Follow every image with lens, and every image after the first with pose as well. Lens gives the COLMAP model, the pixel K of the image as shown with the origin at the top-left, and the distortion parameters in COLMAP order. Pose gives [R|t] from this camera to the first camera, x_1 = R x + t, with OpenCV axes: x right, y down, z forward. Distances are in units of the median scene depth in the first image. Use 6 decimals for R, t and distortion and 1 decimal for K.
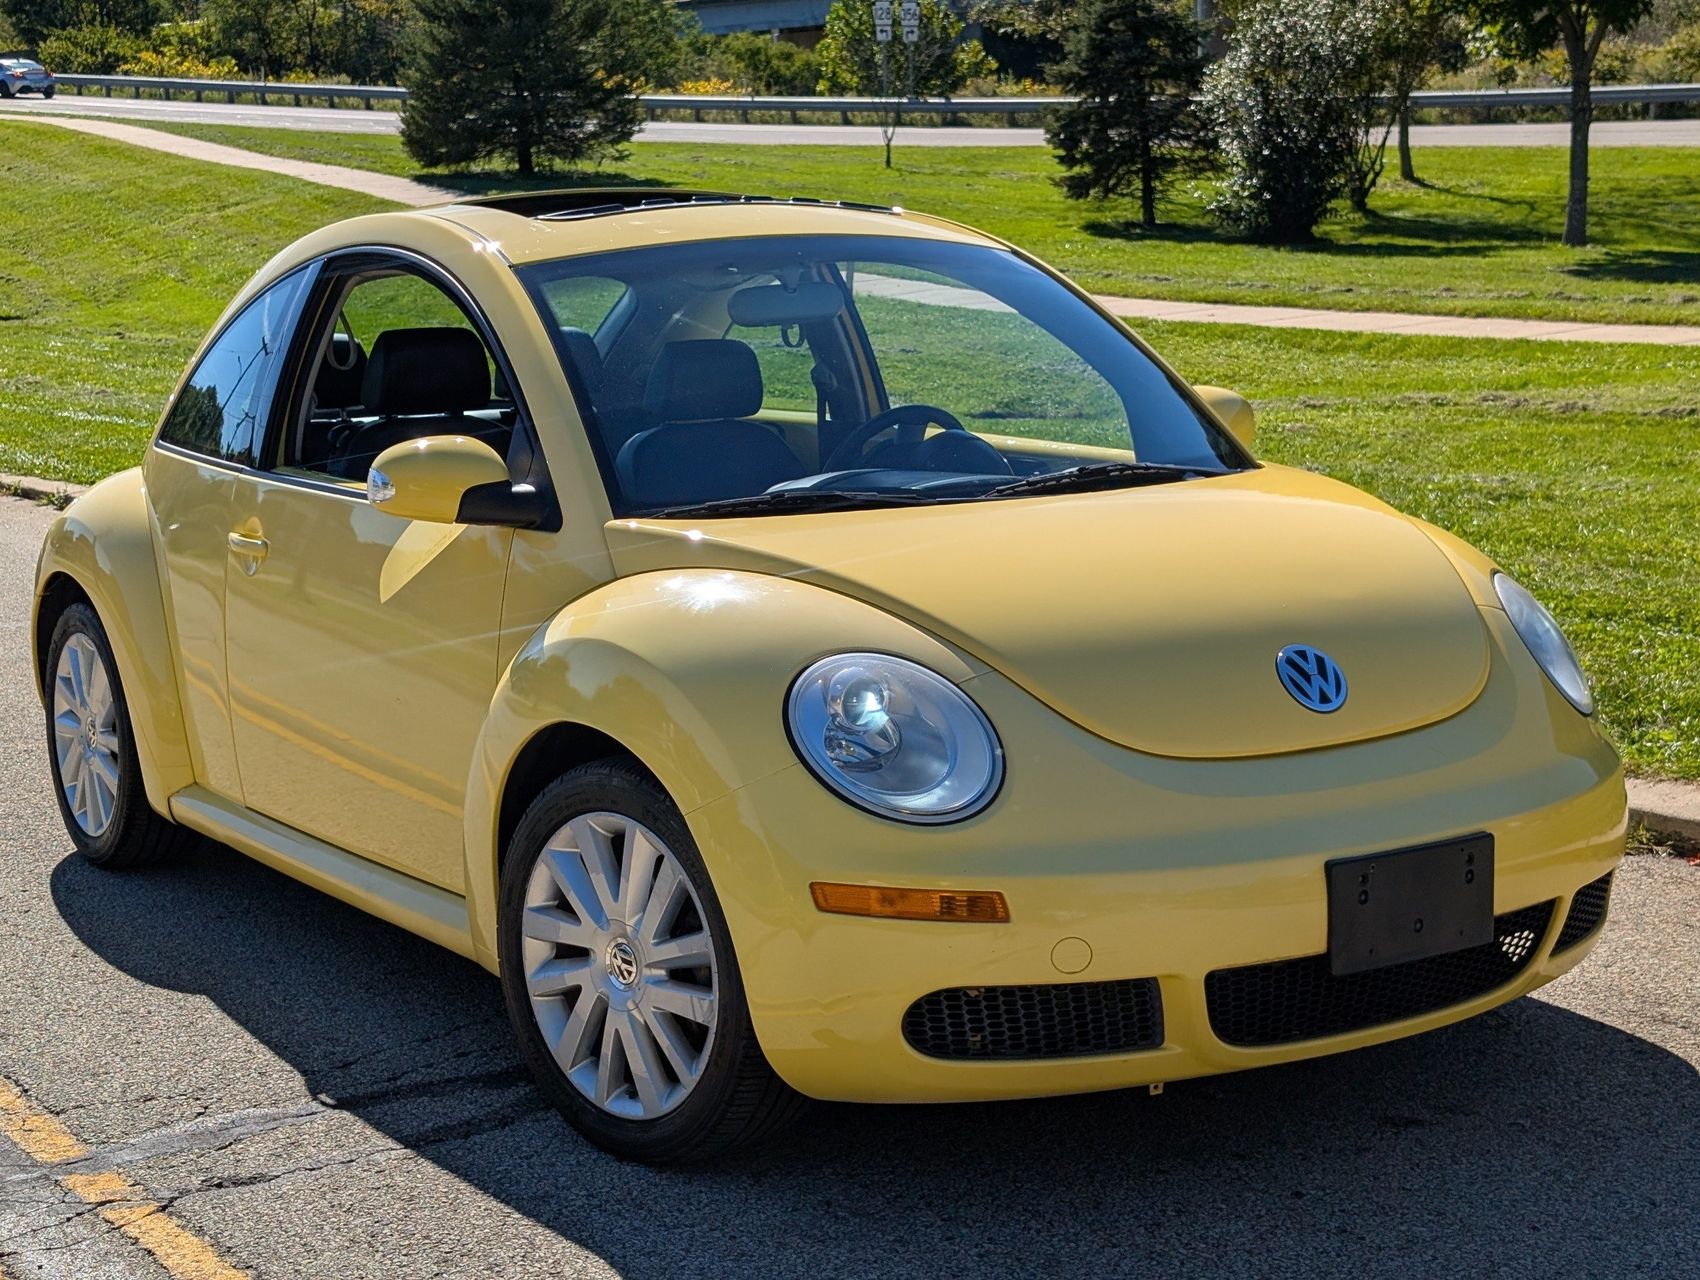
lens RADIAL K [[2925.6, 0, 828.5], [0, 2925.6, 658.1], [0, 0, 1]] dist [0.226770, -1.268132]
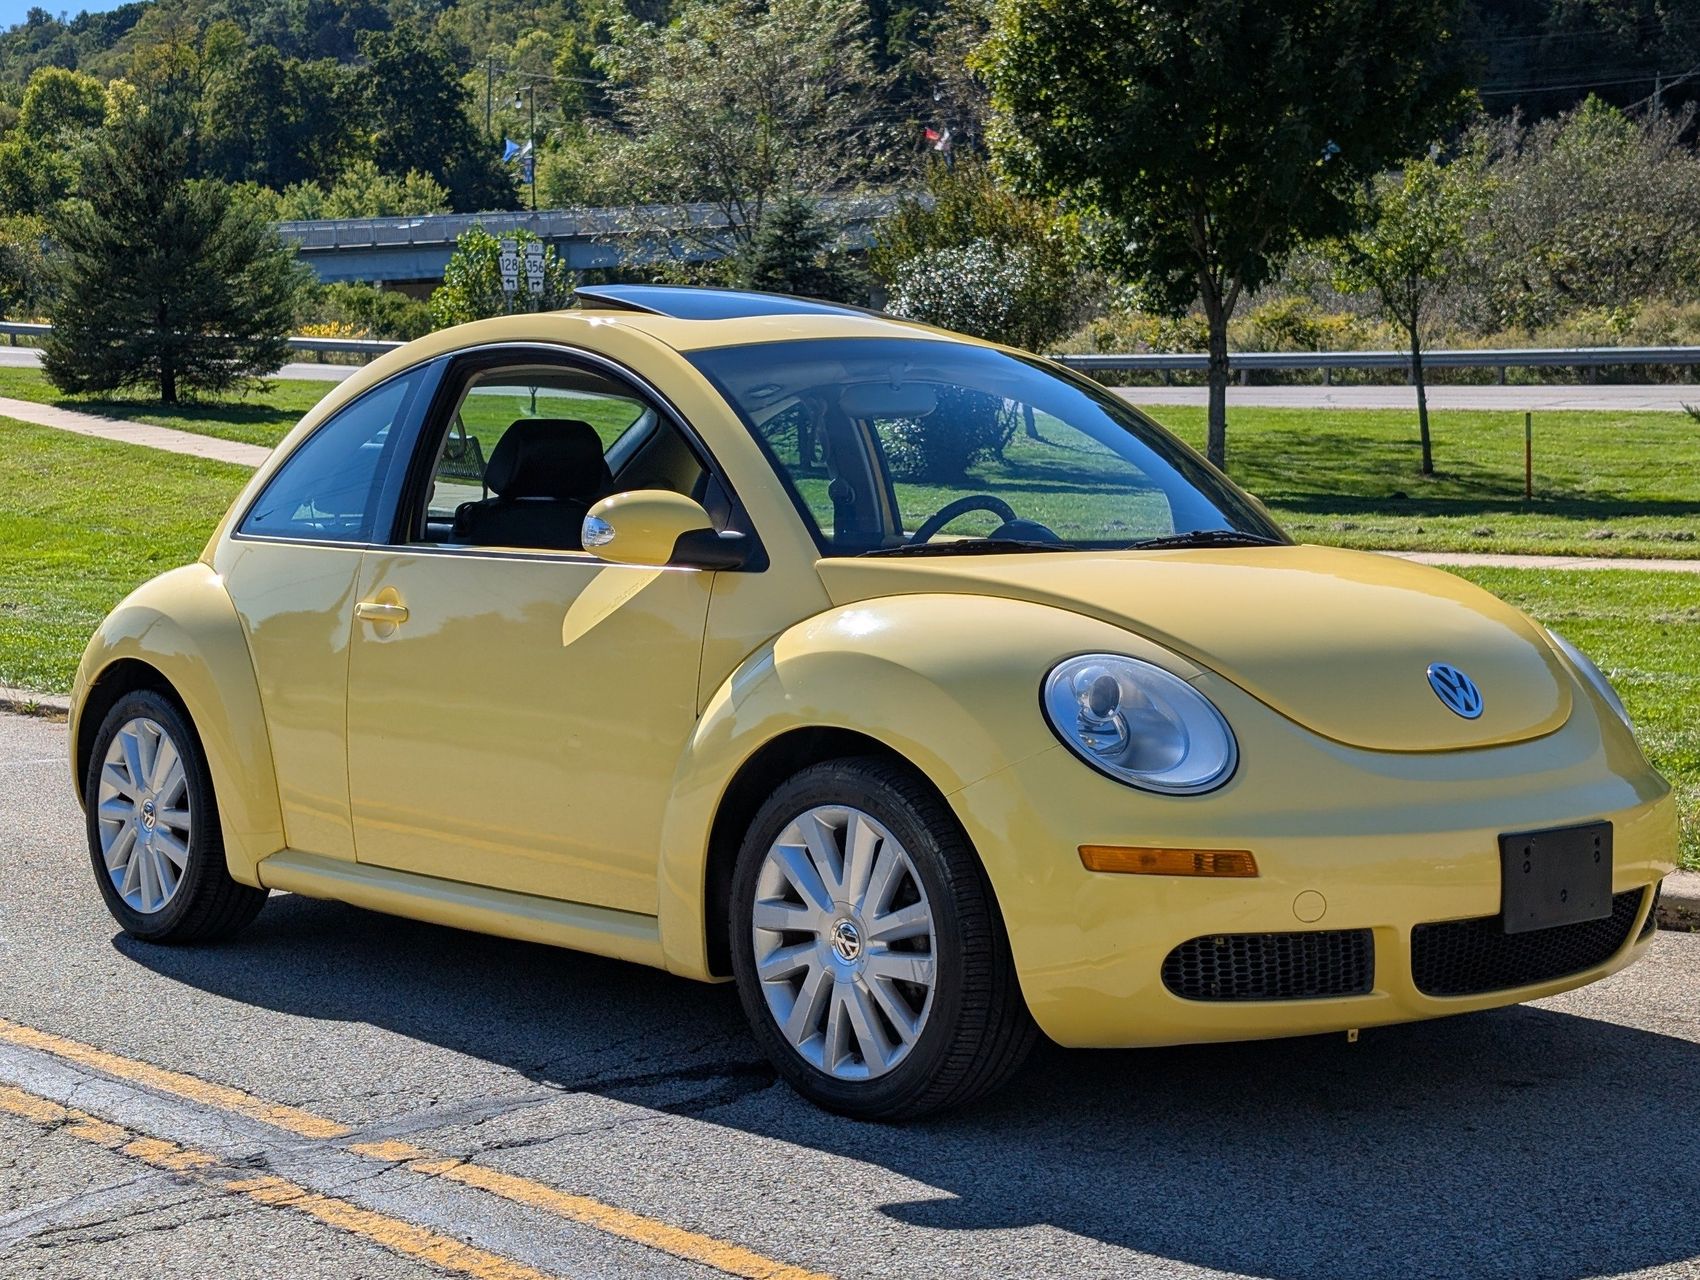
lens RADIAL K [[2919.5, 0, 850.0], [0, 2919.5, 640.0], [0, 0, 1]] dist [0.278289, -1.473364]
pose [[0.987555, 0.012931, 0.156738, -0.136148], [0.002082, 0.995452, -0.095243, 0.051738], [-0.157257, 0.094384, 0.983037, -0.061693]]
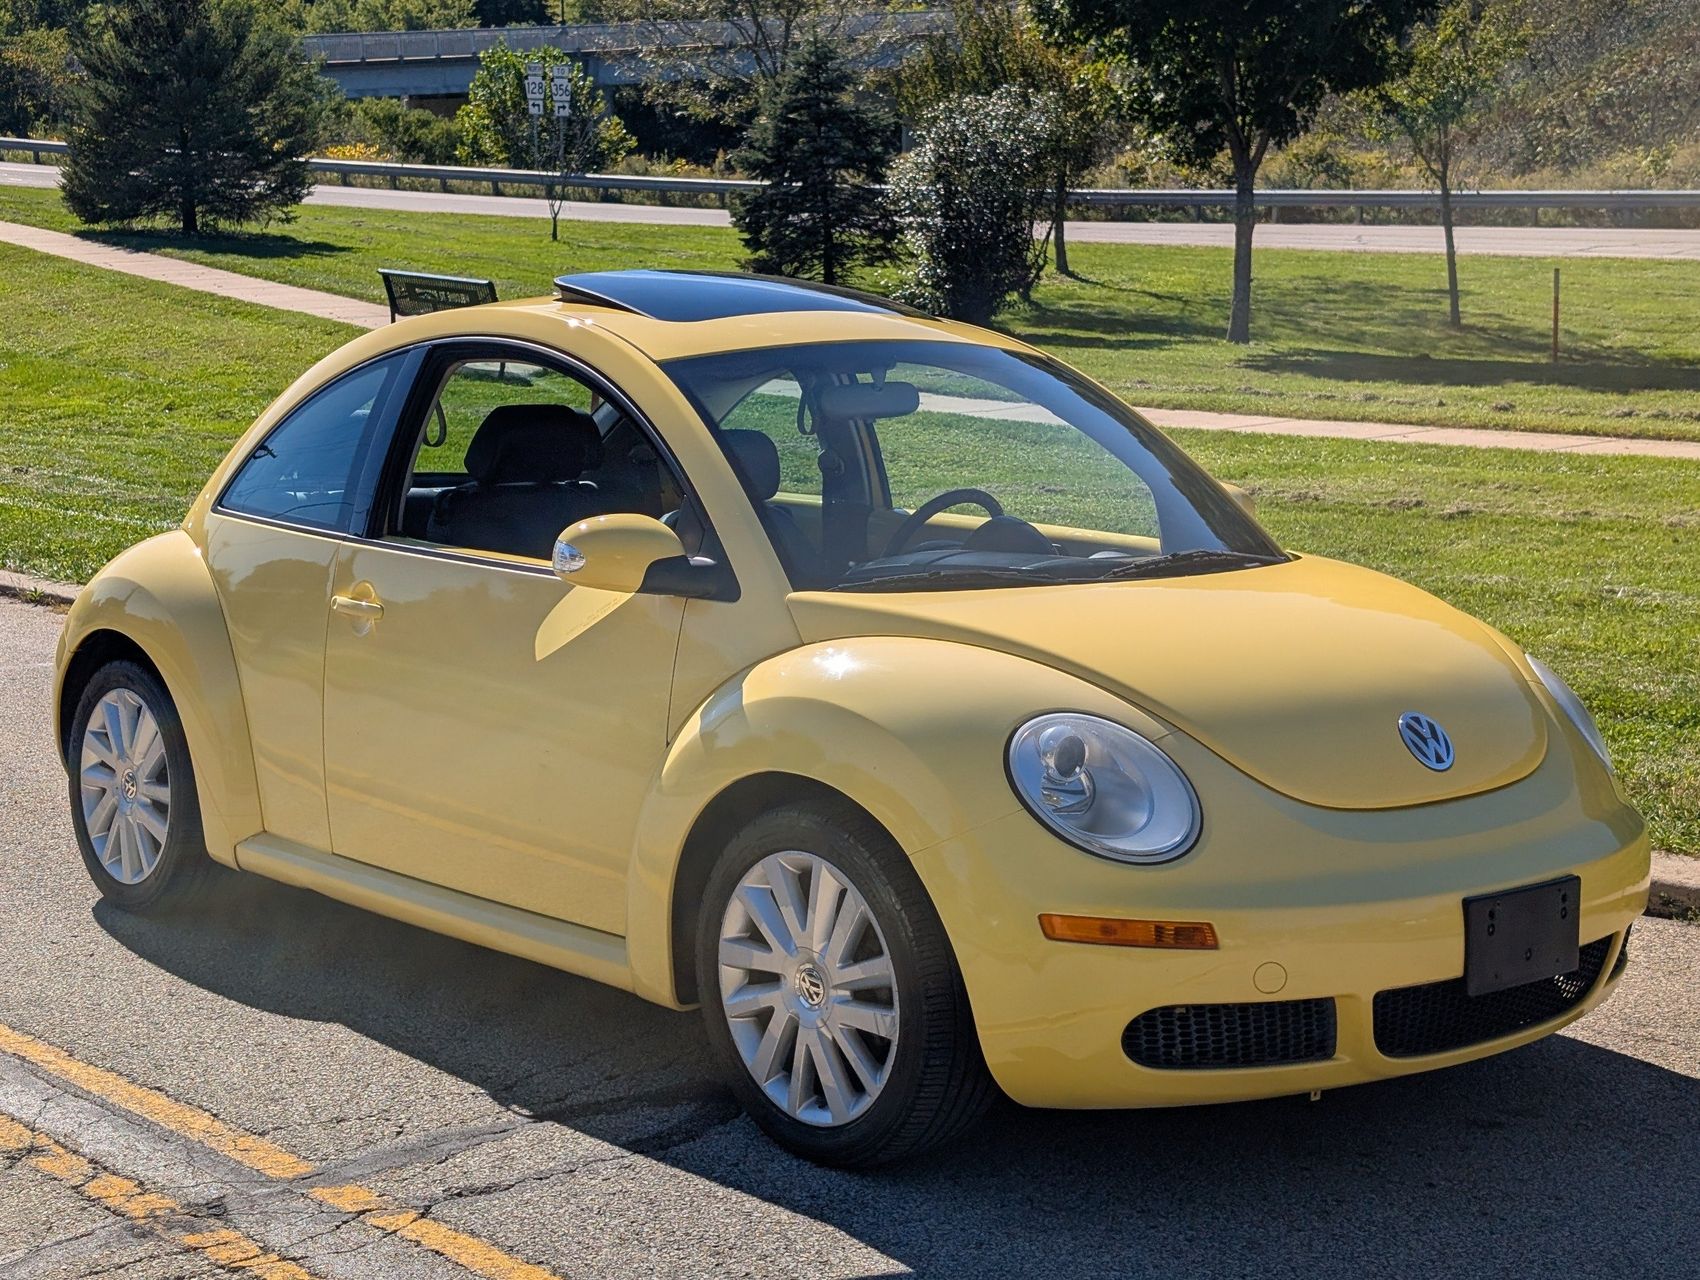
lens RADIAL K [[2922.0, 0, 870.5], [0, 2922.0, 606.4], [0, 0, 1]] dist [0.253977, -1.302961]
pose [[0.987895, 0.016593, 0.154233, -0.123373], [-0.010269, 0.999077, -0.041709, 0.002449], [-0.154782, 0.039620, 0.987154, -0.061721]]
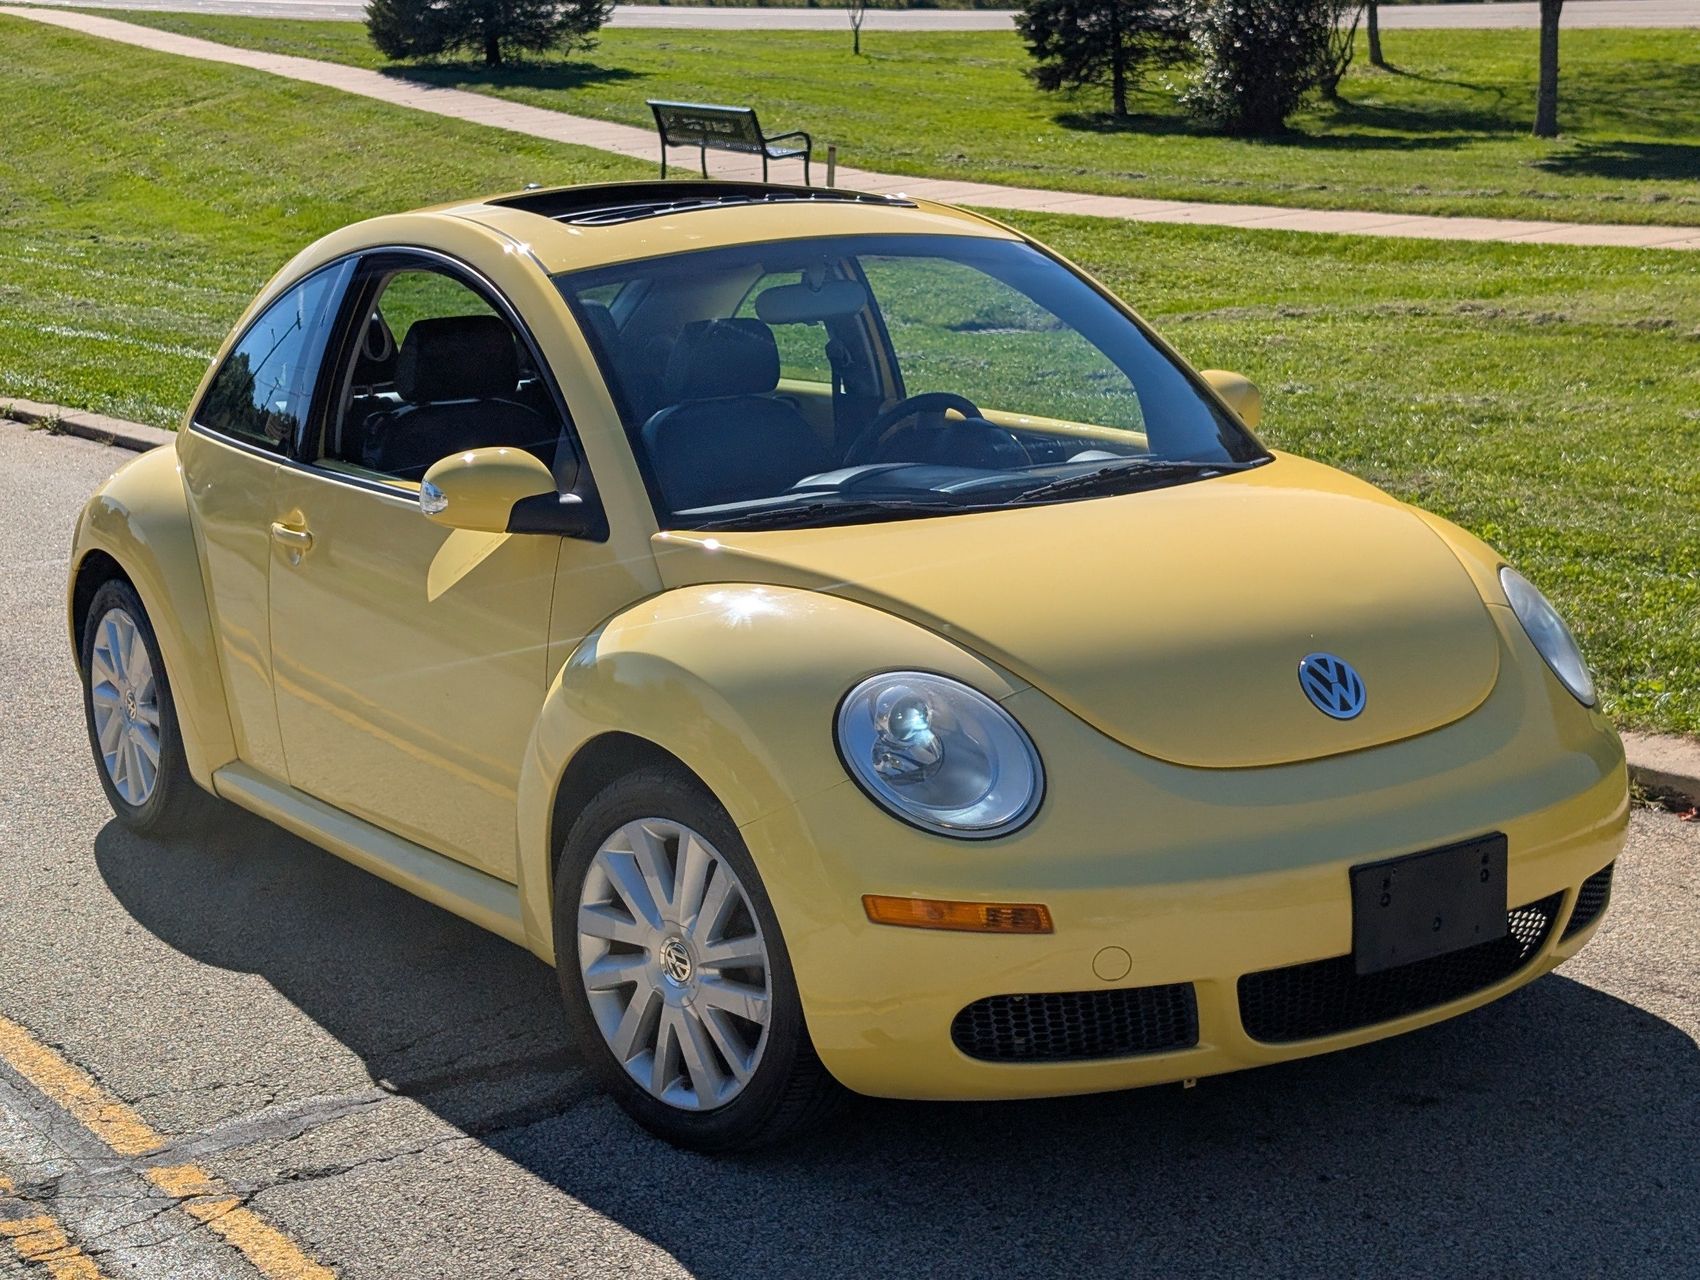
lens RADIAL K [[2937.1, 0, 816.5], [0, 2937.1, 598.7], [0, 0, 1]] dist [0.224184, -1.292197]
pose [[0.999913, -0.010538, 0.007940, -0.014724], [0.010351, 0.999675, 0.023310, -0.026940], [-0.008183, -0.023226, 0.999697, -0.027155]]
